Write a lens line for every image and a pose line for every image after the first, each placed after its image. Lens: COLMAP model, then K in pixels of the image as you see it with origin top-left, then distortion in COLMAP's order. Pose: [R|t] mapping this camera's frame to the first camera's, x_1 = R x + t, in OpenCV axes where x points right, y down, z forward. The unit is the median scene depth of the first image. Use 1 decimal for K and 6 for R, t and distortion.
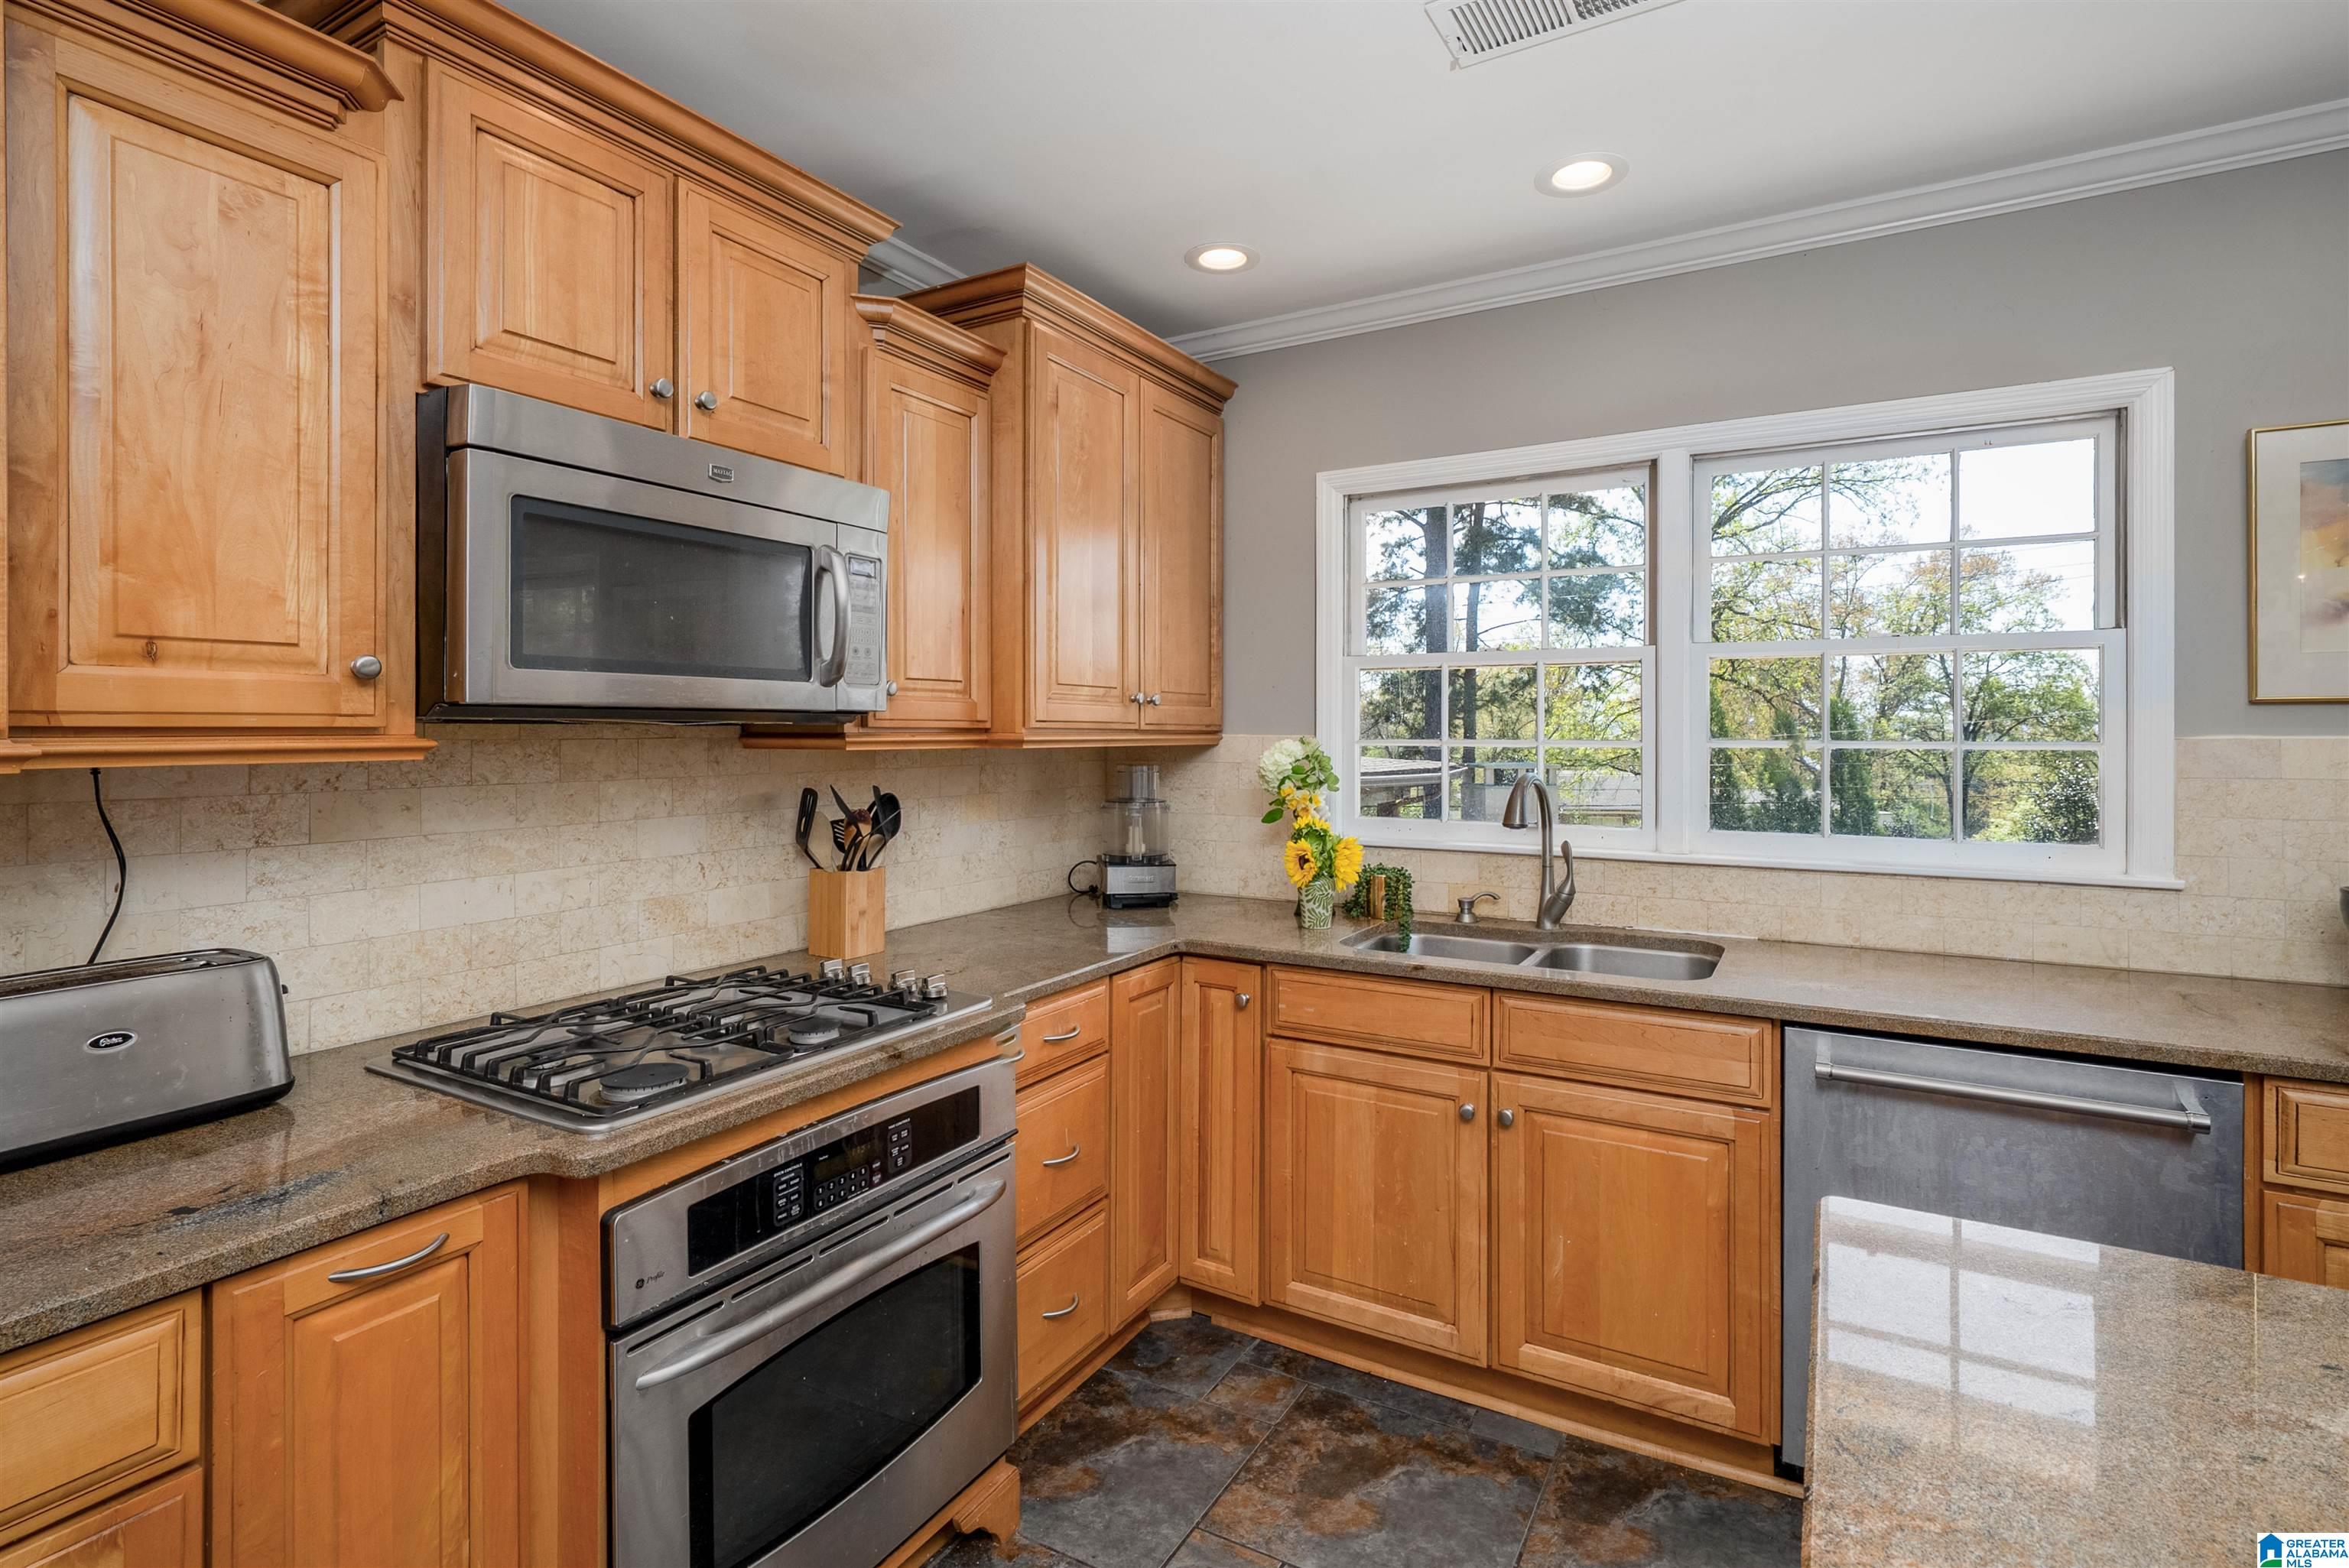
lens RADIAL K [[1139.5, 0, 1162.3], [0, 1139.5, 730.4], [0, 0, 1]] dist [-0.001078, 0.000978]
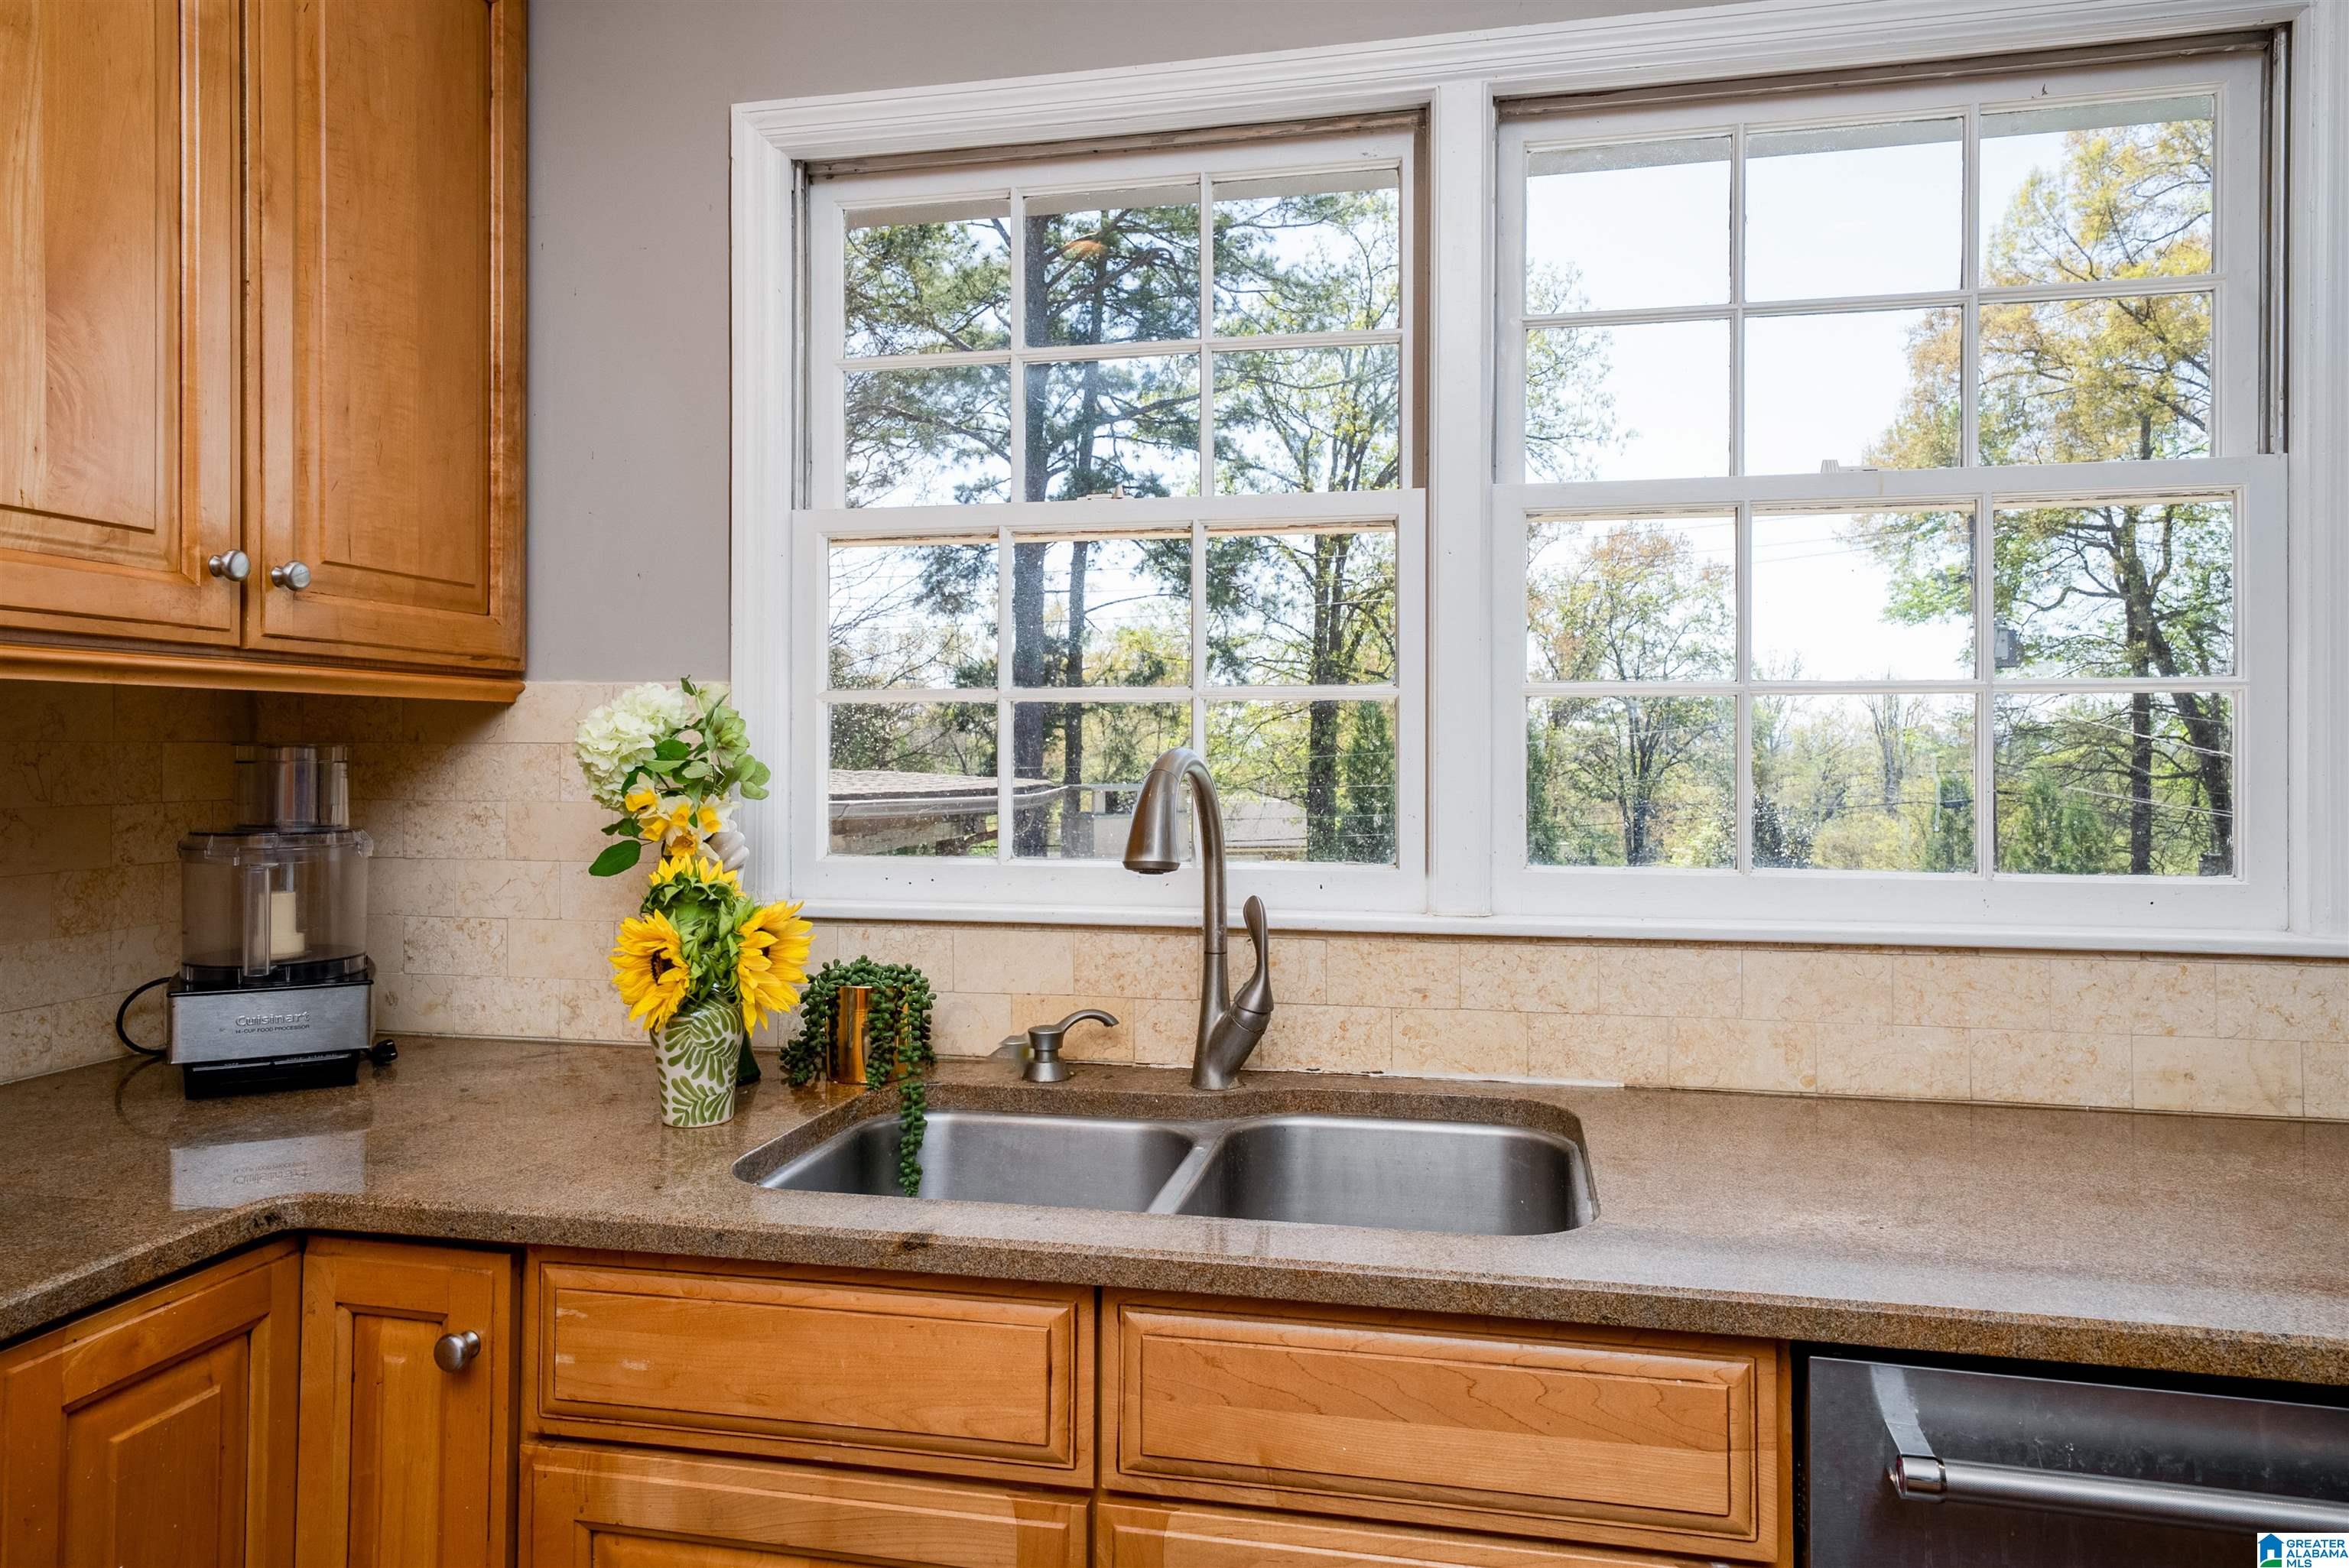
lens RADIAL K [[1549.4, 0, 1173.4], [0, 1549.4, 737.5], [0, 0, 1]] dist [0.021830, -0.001117]
pose [[0.947002, 0.002286, 0.321219, 0.132475], [-0.000363, 0.999982, -0.006046, 0.039648], [-0.321227, 0.005609, 0.946986, 0.453585]]
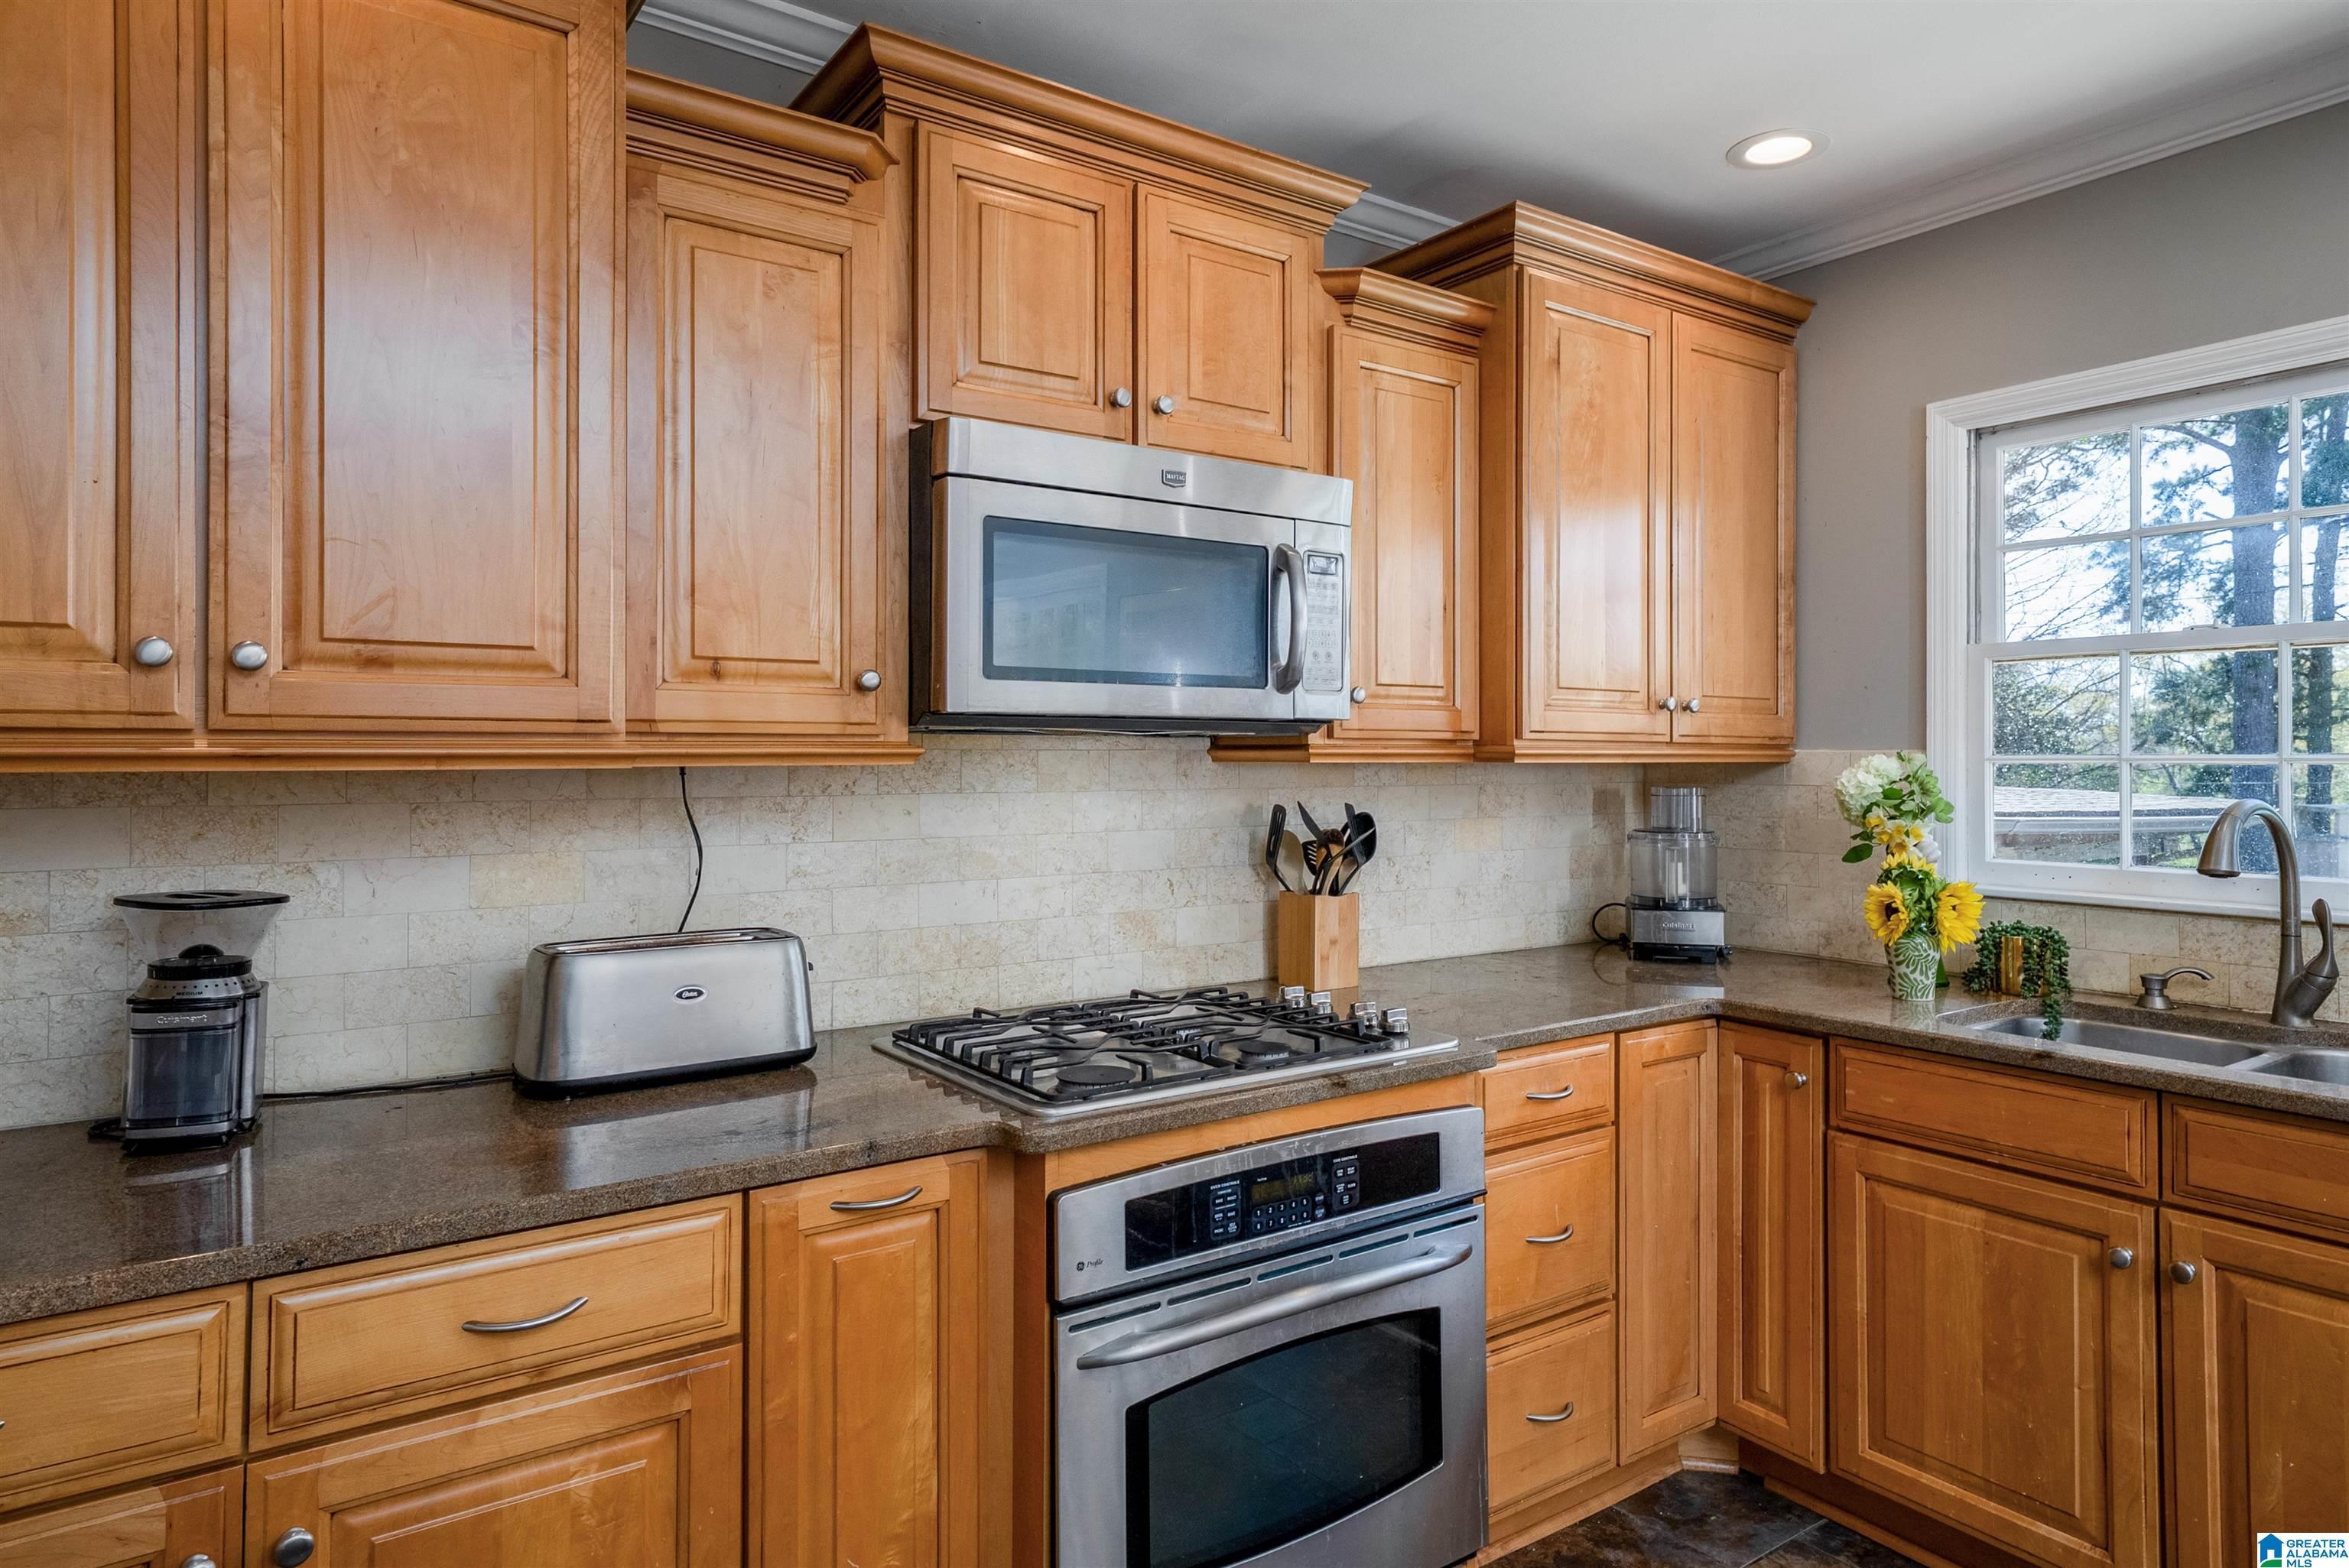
lens RADIAL K [[1390.4, 0, 1177.0], [0, 1390.4, 747.8], [0, 0, 1]] dist [0.016875, 0.001674]
pose [[0.911252, -0.002929, -0.411839, 0.081456], [0.000223, 0.999978, -0.006620, 0.011526], [0.411850, 0.005941, 0.911233, -0.069948]]
